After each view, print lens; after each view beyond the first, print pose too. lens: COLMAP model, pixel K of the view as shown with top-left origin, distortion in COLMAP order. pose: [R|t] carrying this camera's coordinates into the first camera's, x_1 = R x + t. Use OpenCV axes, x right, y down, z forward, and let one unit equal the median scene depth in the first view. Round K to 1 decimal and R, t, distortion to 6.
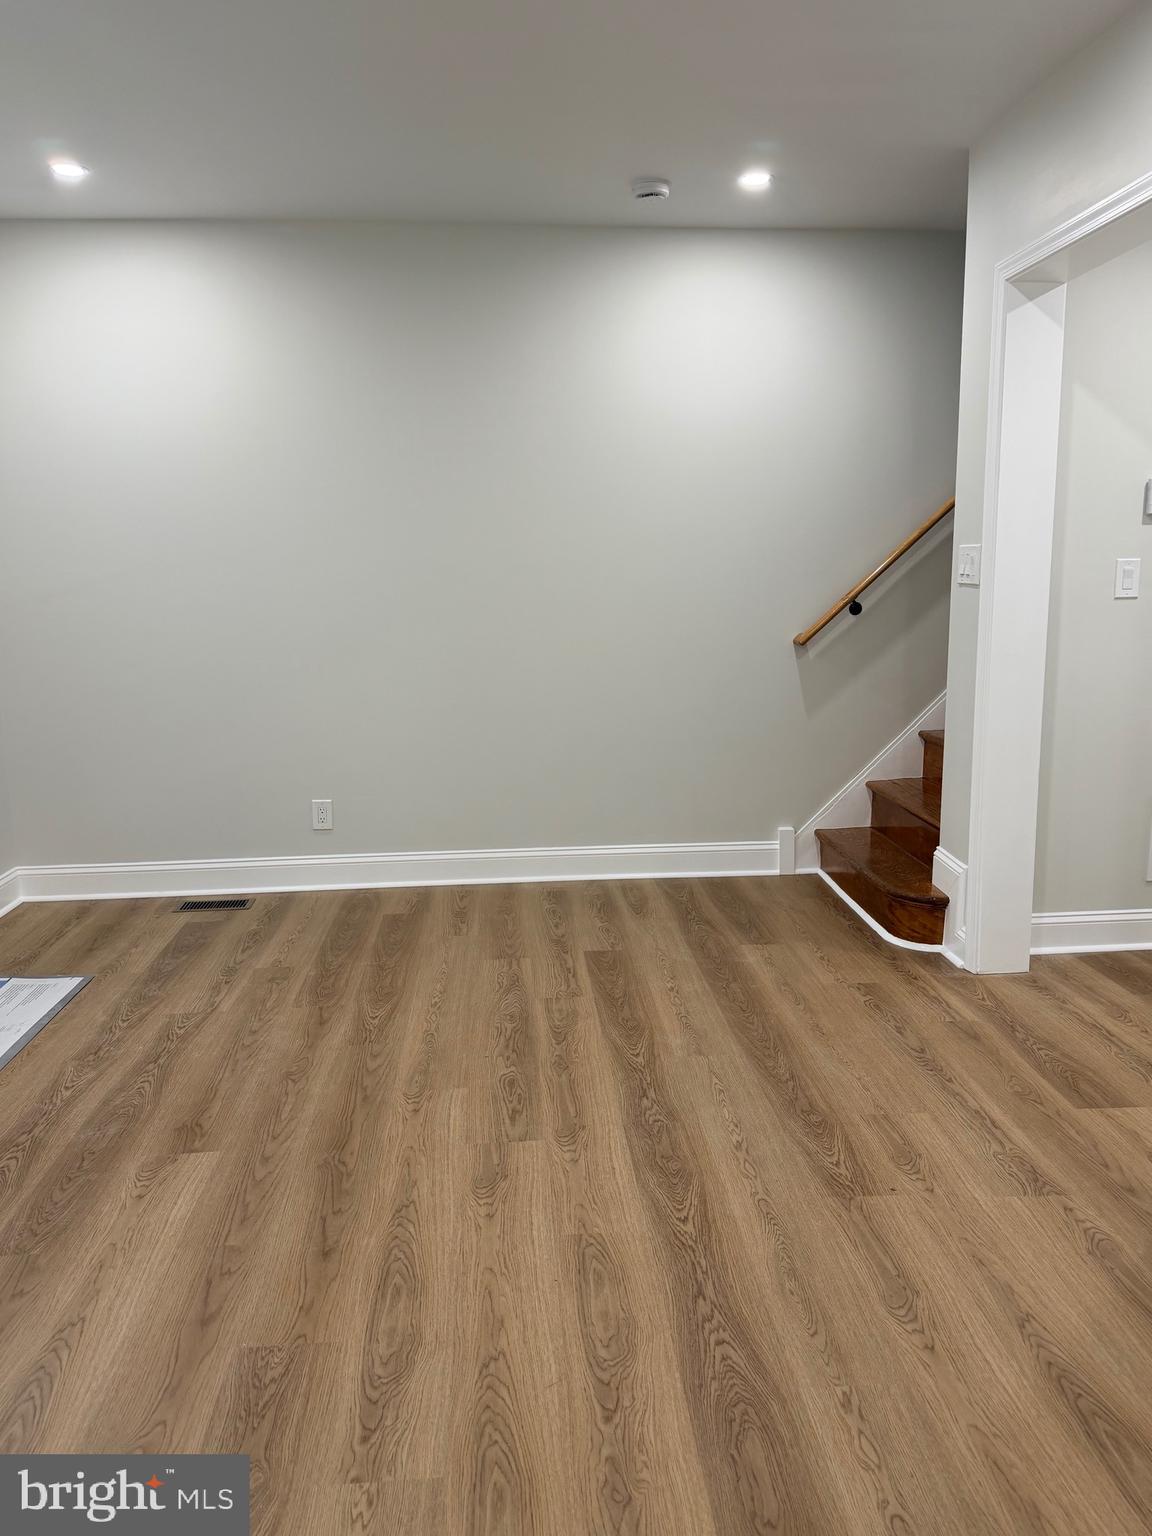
lens RADIAL K [[1123.7, 0, 576.0], [0, 1123.7, 768.0], [0, 0, 1]] dist [0.104564, -0.153125]
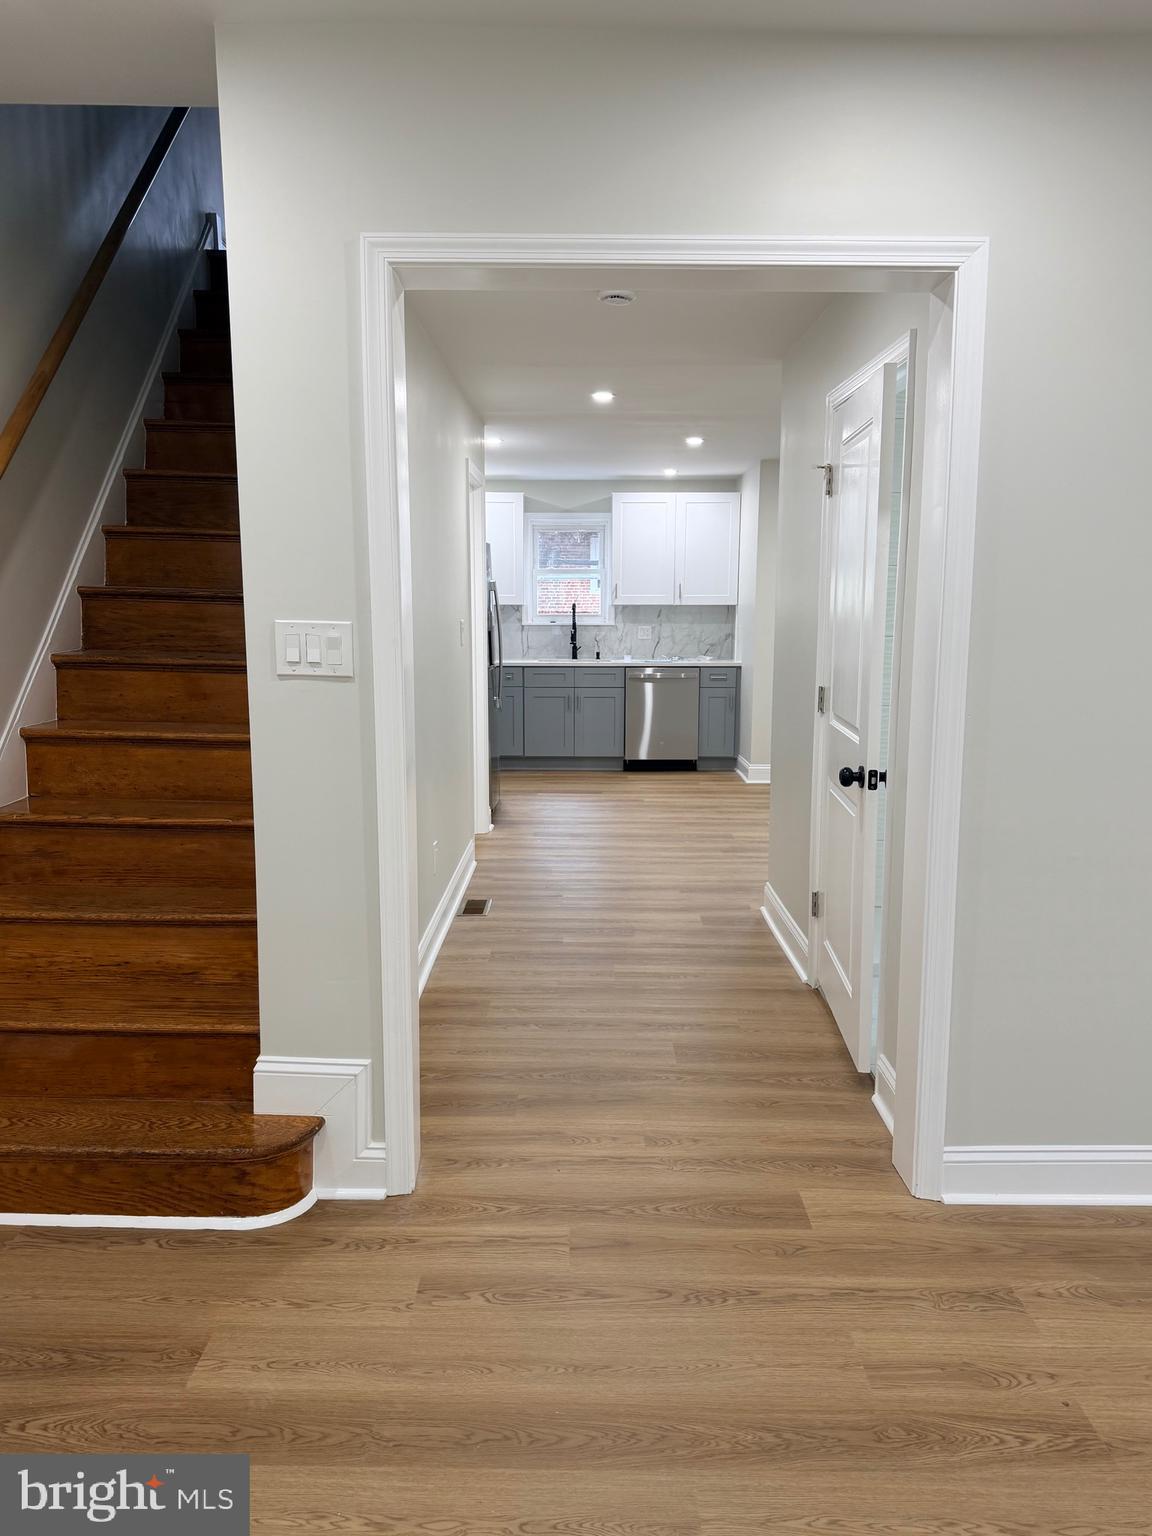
lens RADIAL K [[1123.7, 0, 576.0], [0, 1123.7, 768.0], [0, 0, 1]] dist [0.104564, -0.153125]
pose [[0.075561, -0.132395, 0.988313, -0.385191], [0.162512, 0.979529, 0.118794, -0.183449], [-0.983809, 0.151637, 0.095530, 0.893014]]
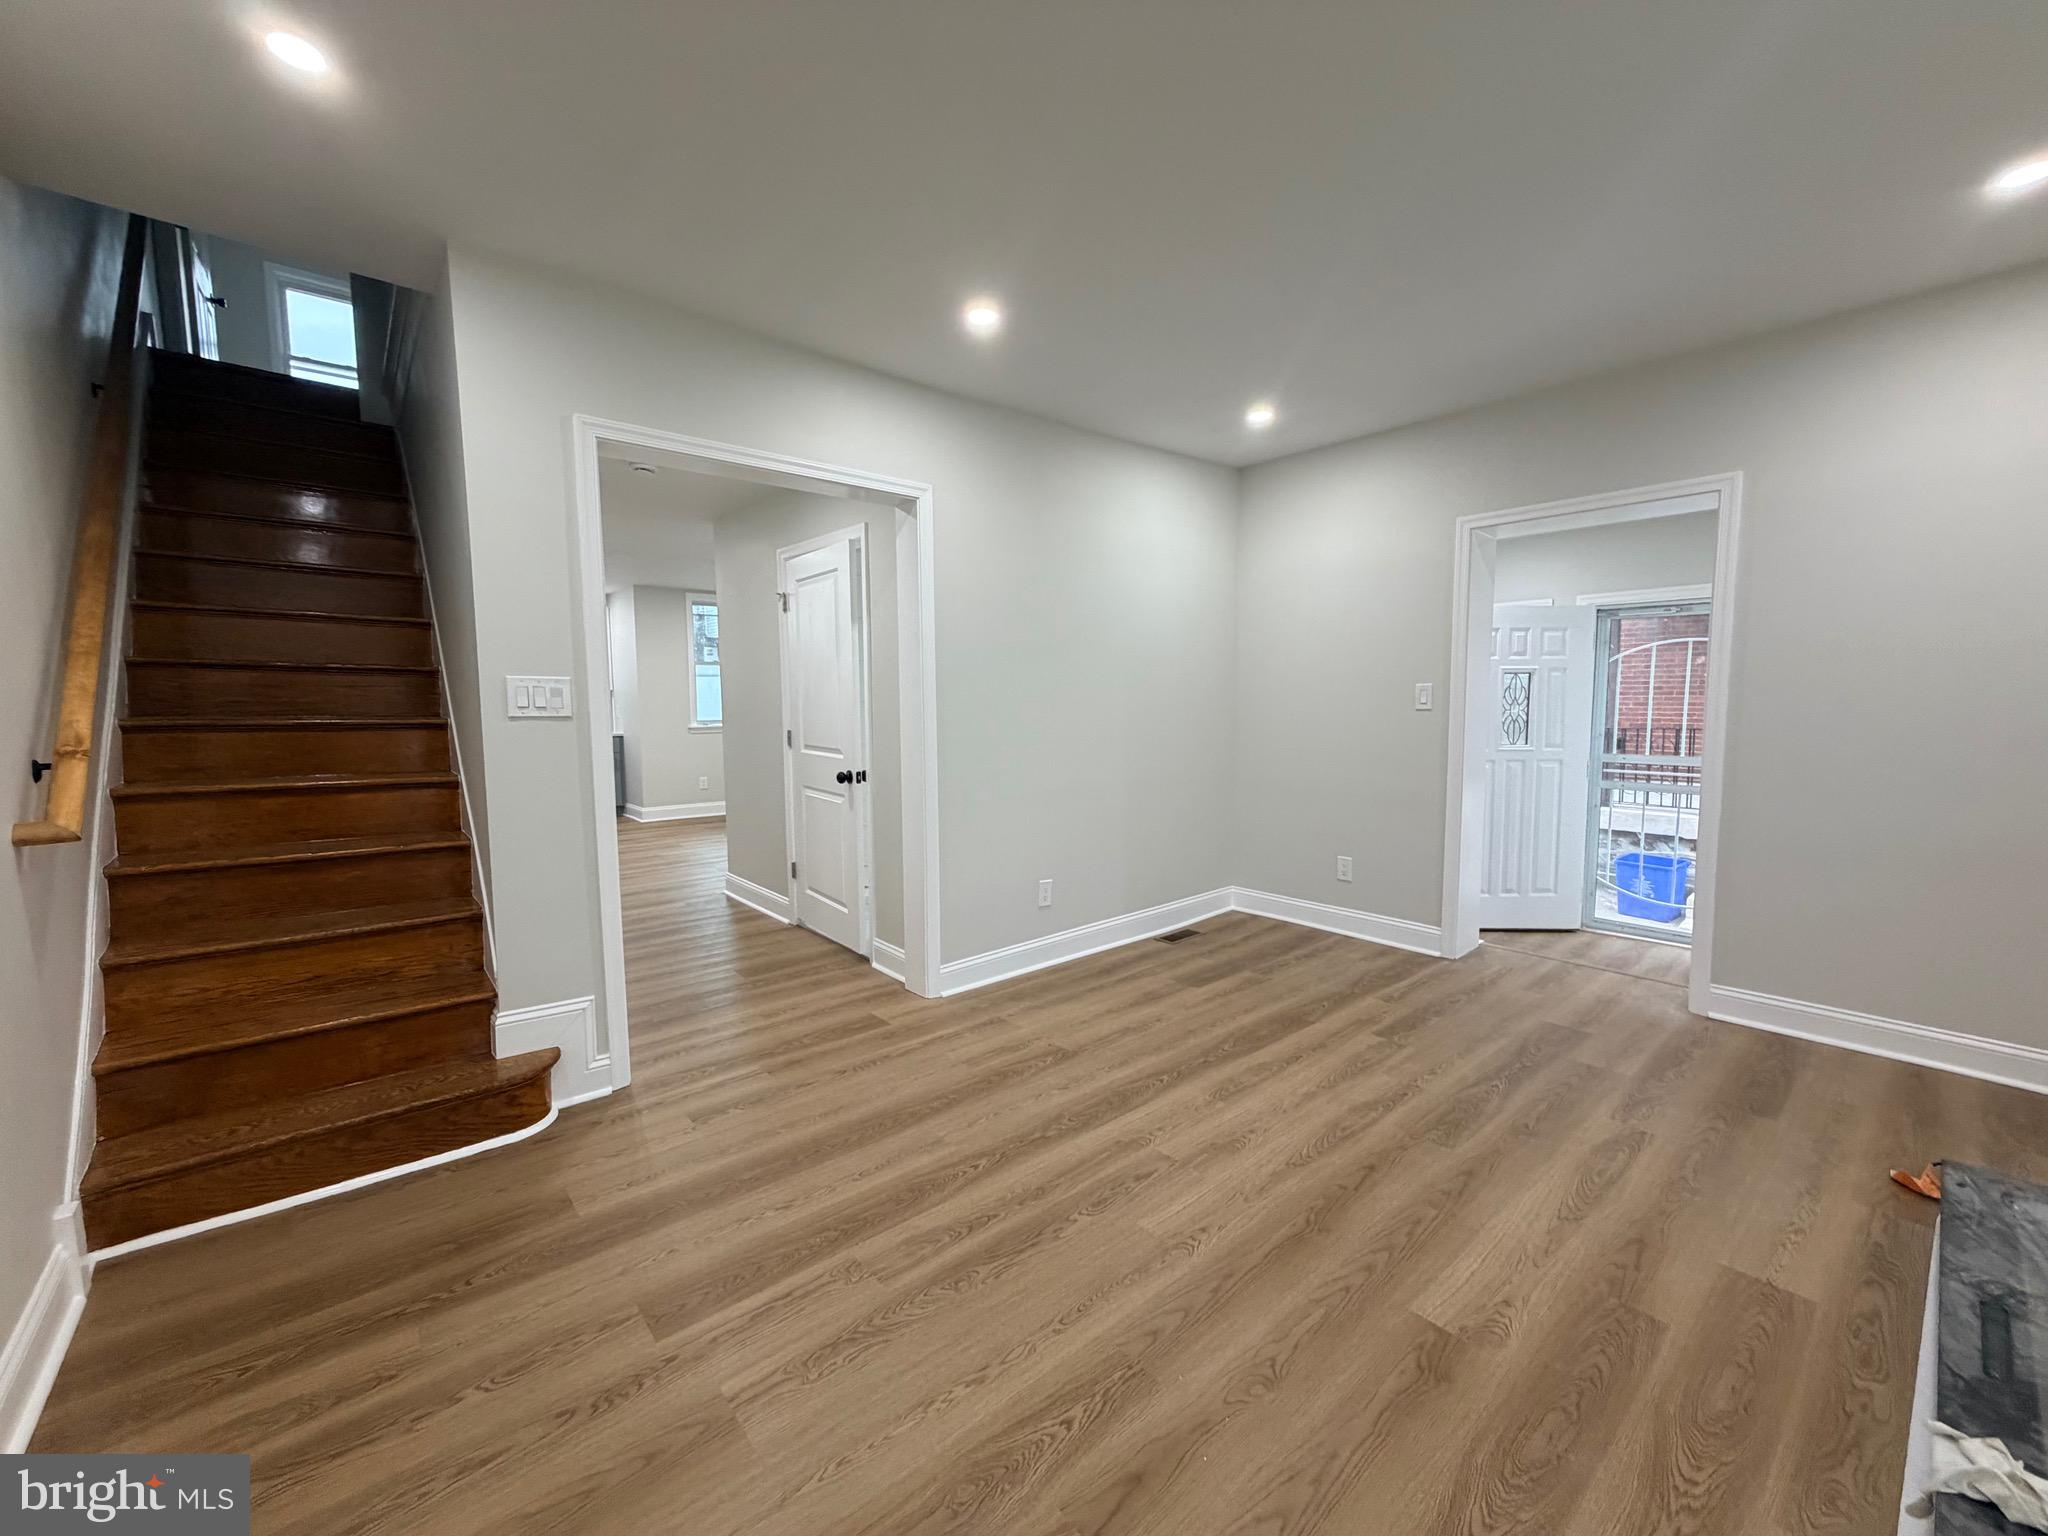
lens RADIAL K [[817.1, 0, 1024.0], [0, 817.1, 768.0], [0, 0, 1]] dist [0.001002, 0.000311]
pose [[-0.593565, -0.052205, 0.803091, -0.511185], [0.149038, 0.973503, 0.173437, -0.201477], [-0.790866, 0.222637, -0.570056, 1.228884]]
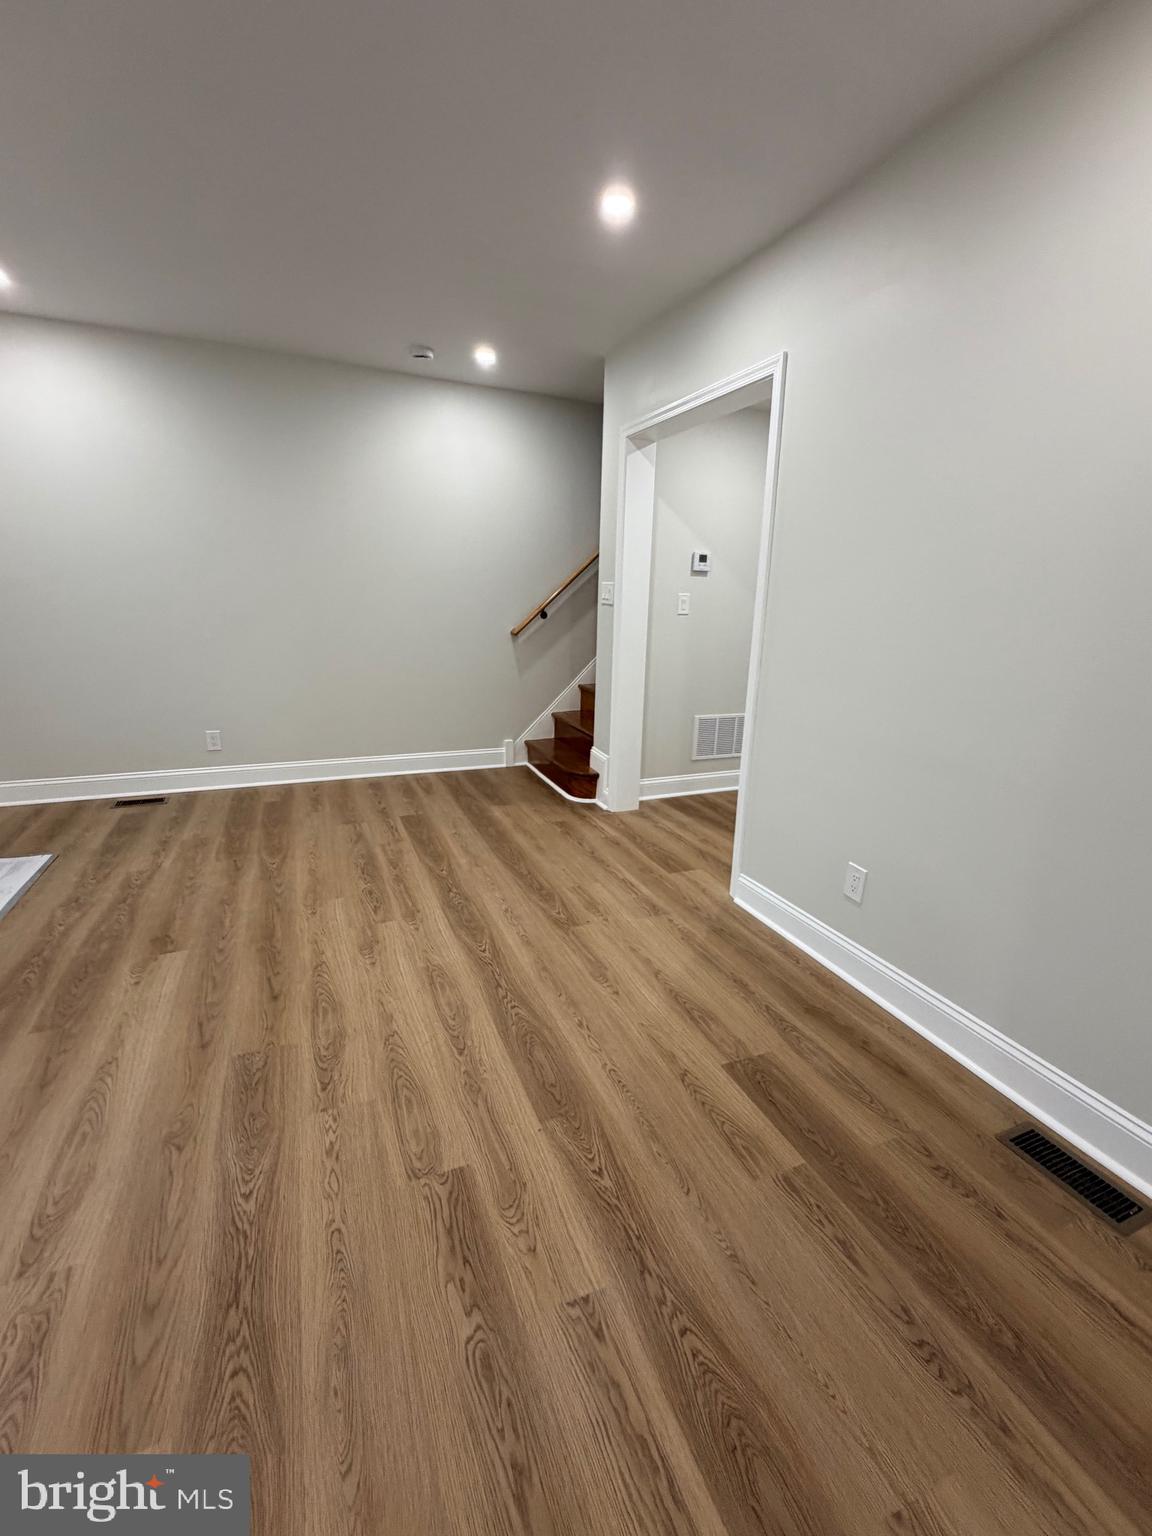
lens RADIAL K [[662.3, 0, 576.0], [0, 662.3, 768.0], [0, 0, 1]] dist [0.005932, -0.000269]
pose [[0.947897, -0.044461, 0.315458, -0.062556], [0.016256, 0.995674, 0.091486, 0.004642], [-0.318161, -0.081592, 0.944519, -0.024966]]
